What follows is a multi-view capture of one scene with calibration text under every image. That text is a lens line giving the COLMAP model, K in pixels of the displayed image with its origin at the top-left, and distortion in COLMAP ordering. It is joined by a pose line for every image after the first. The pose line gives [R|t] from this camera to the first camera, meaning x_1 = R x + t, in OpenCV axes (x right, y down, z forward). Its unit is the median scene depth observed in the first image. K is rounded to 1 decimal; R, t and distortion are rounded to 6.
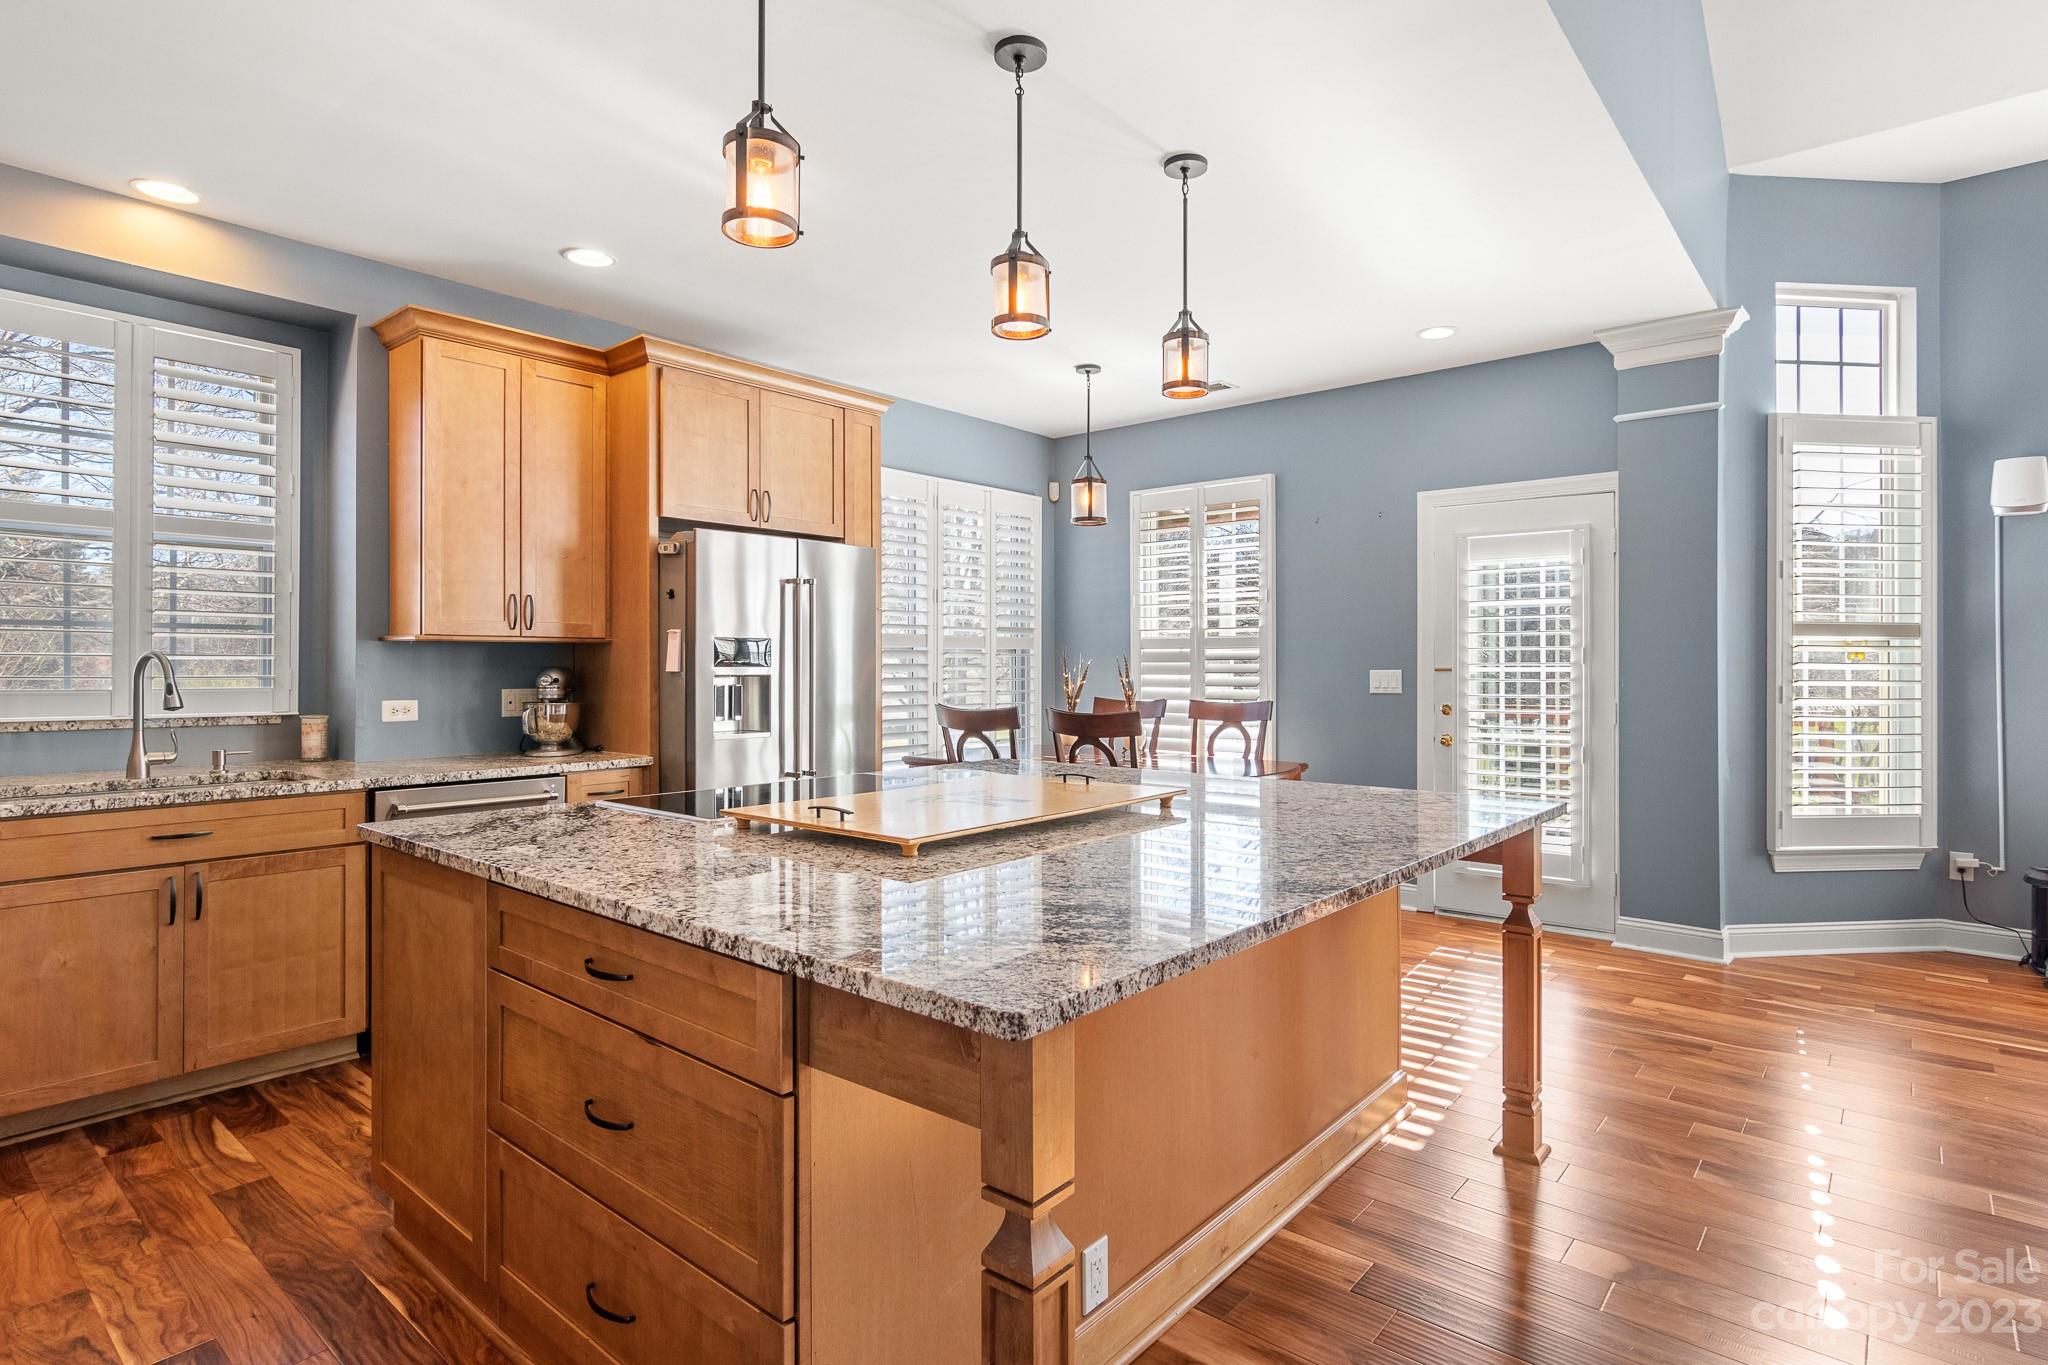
lens RADIAL K [[1049.7, 0, 1031.5], [0, 1049.7, 662.2], [0, 0, 1]] dist [-0.001095, 0.000962]
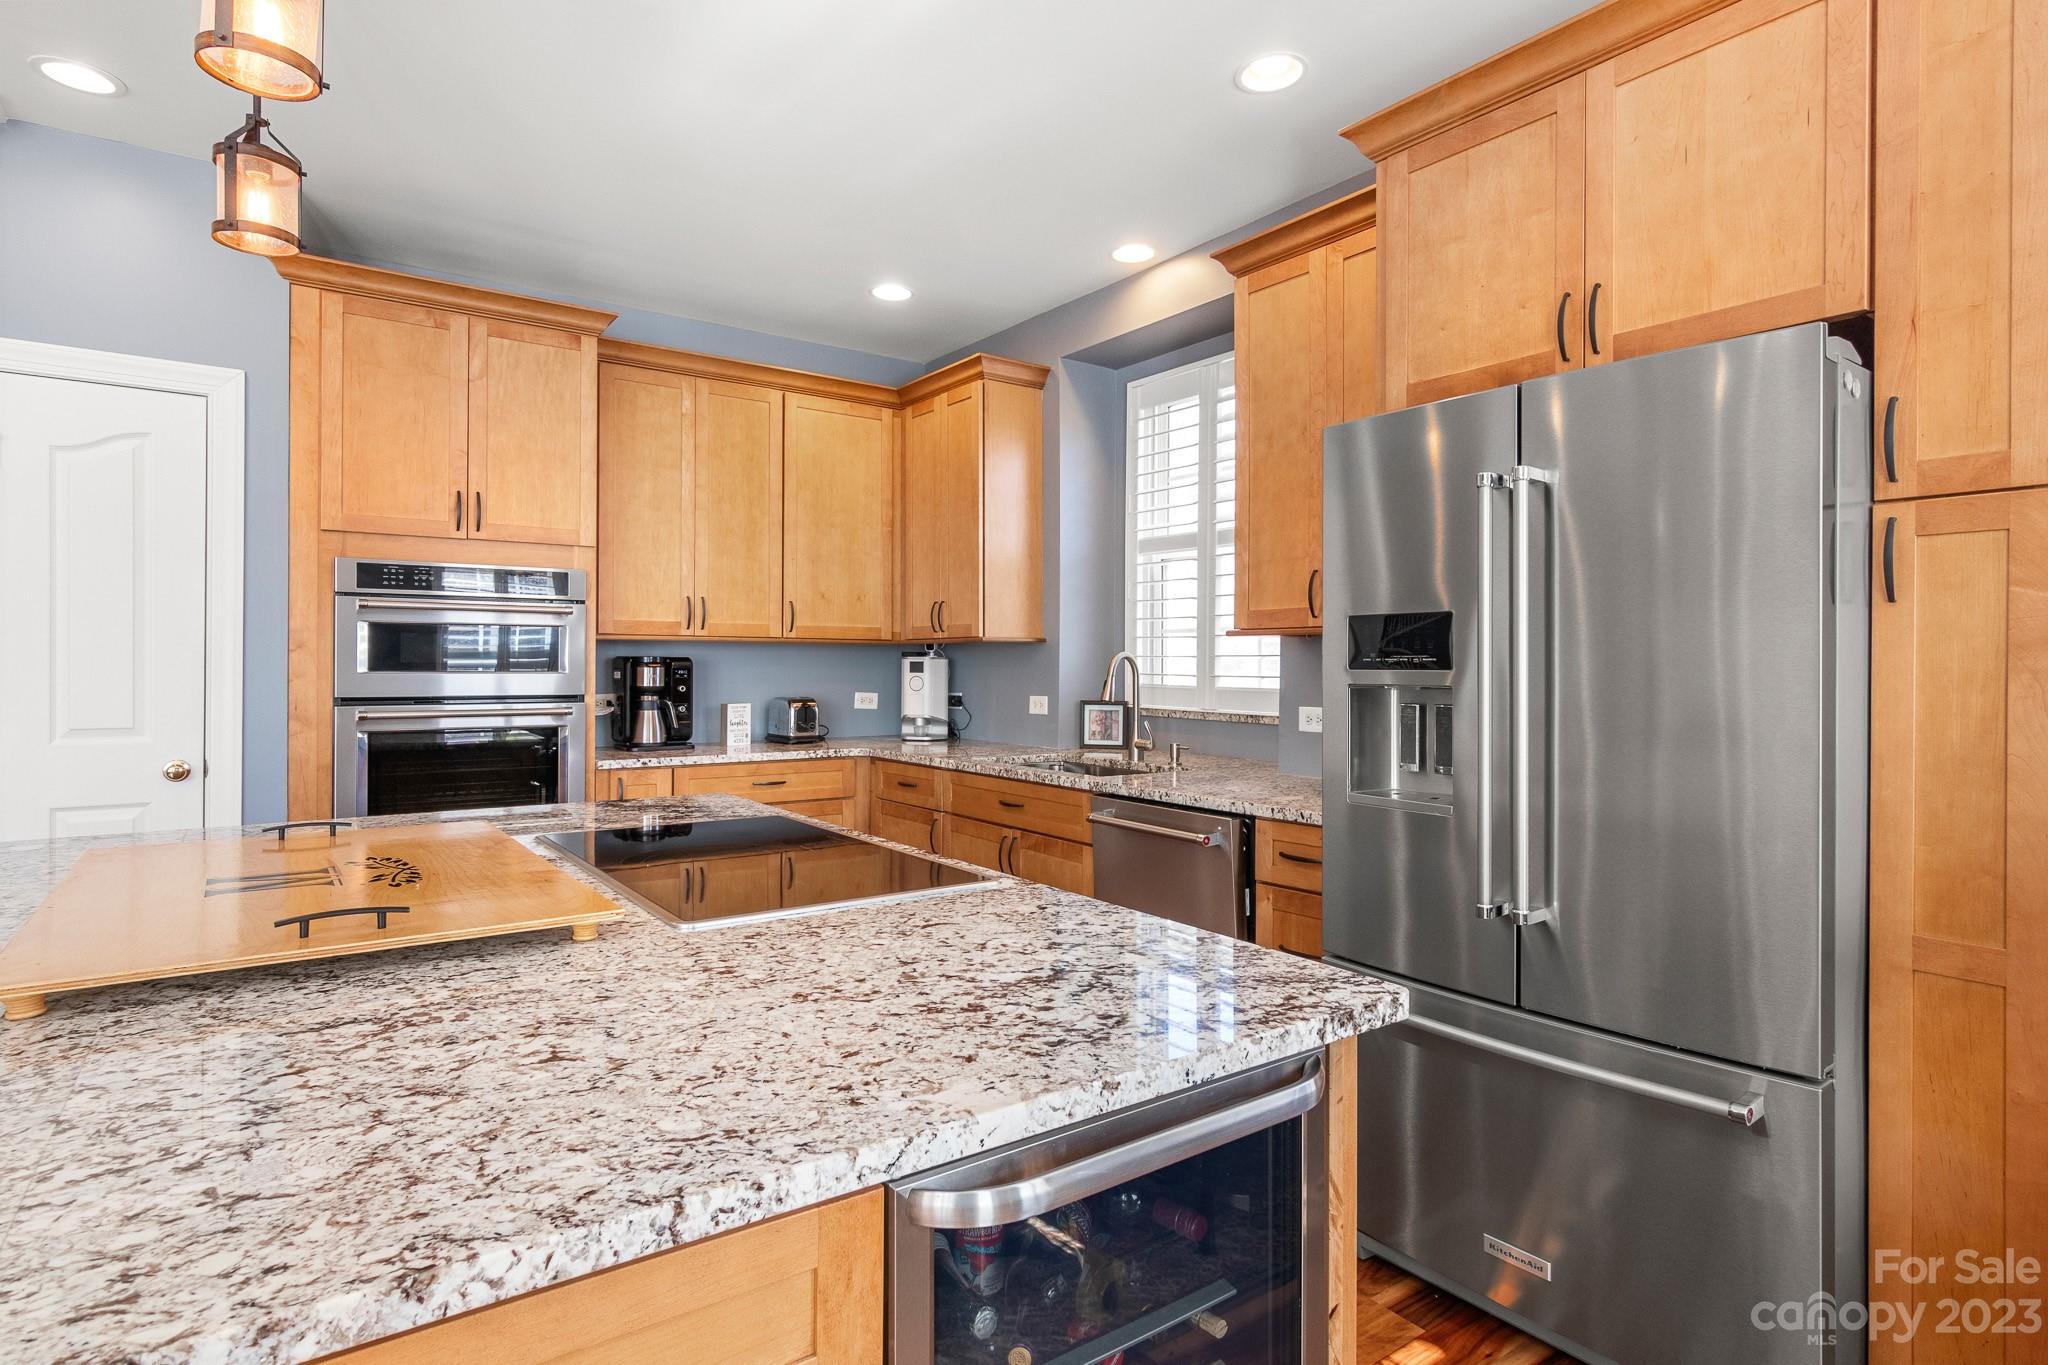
lens RADIAL K [[1068.8, 0, 1030.0], [0, 1068.8, 665.0], [0, 0, 1]] dist [0.000680, 0.001697]
pose [[-0.239165, 0.000210, -0.970979, 0.273294], [-0.002367, 0.999997, 0.000799, 0.002087], [0.970976, 0.002489, -0.239163, 0.931802]]
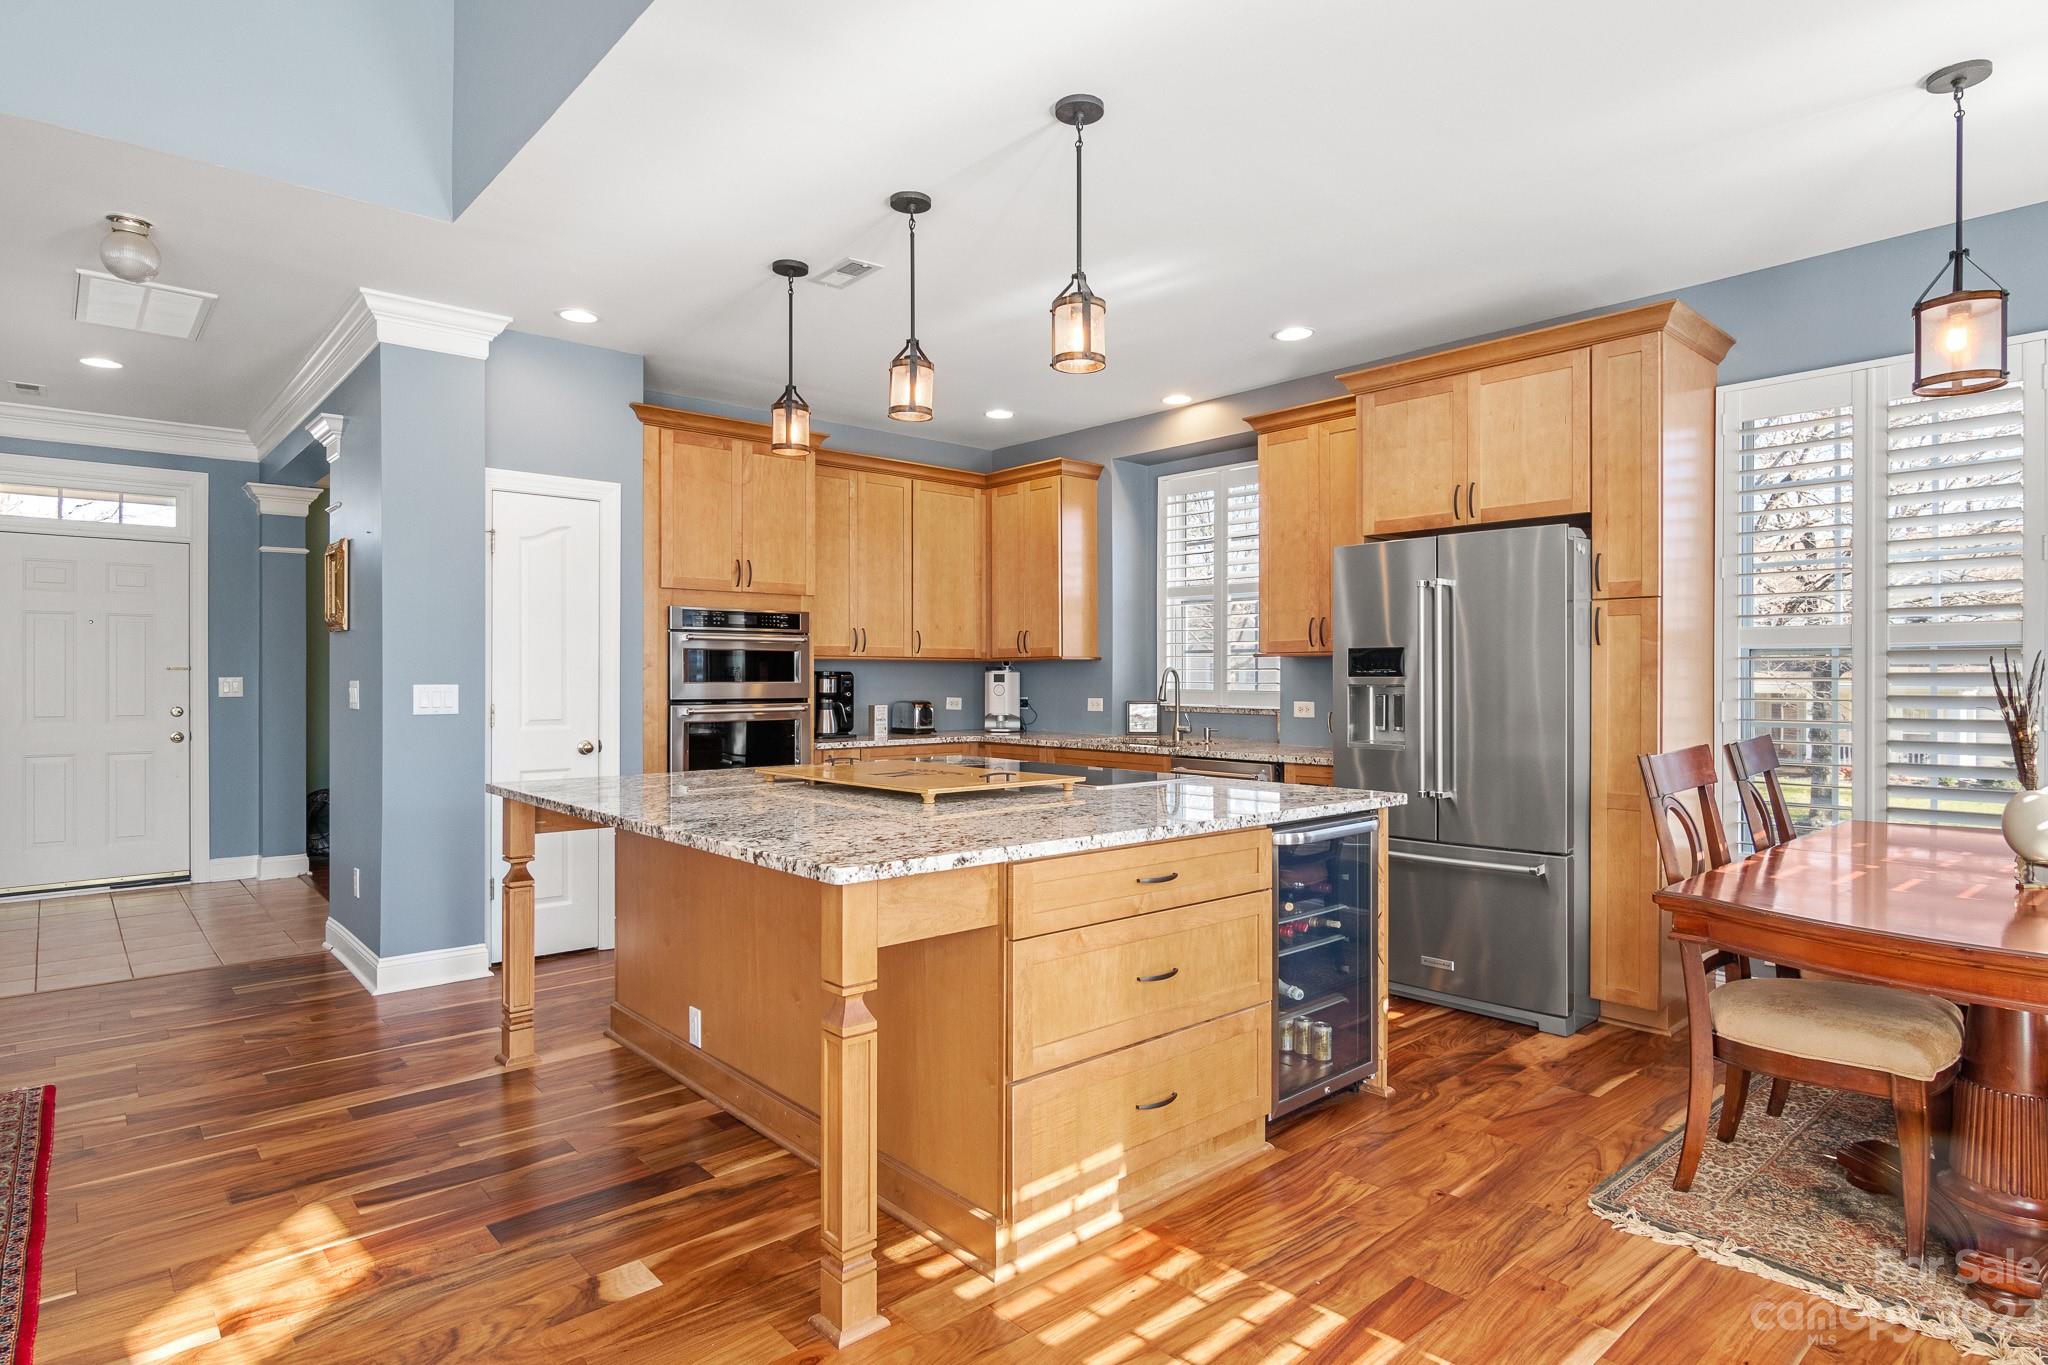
lens RADIAL K [[1099.3, 0, 1027.0], [0, 1099.3, 680.7], [0, 0, 1]] dist [-0.004321, -0.000123]
pose [[-0.140728, 0.003735, -0.990041, 0.790989], [0.002020, 0.999992, 0.003485, 0.003842], [0.990046, -0.001510, -0.140734, 0.803134]]
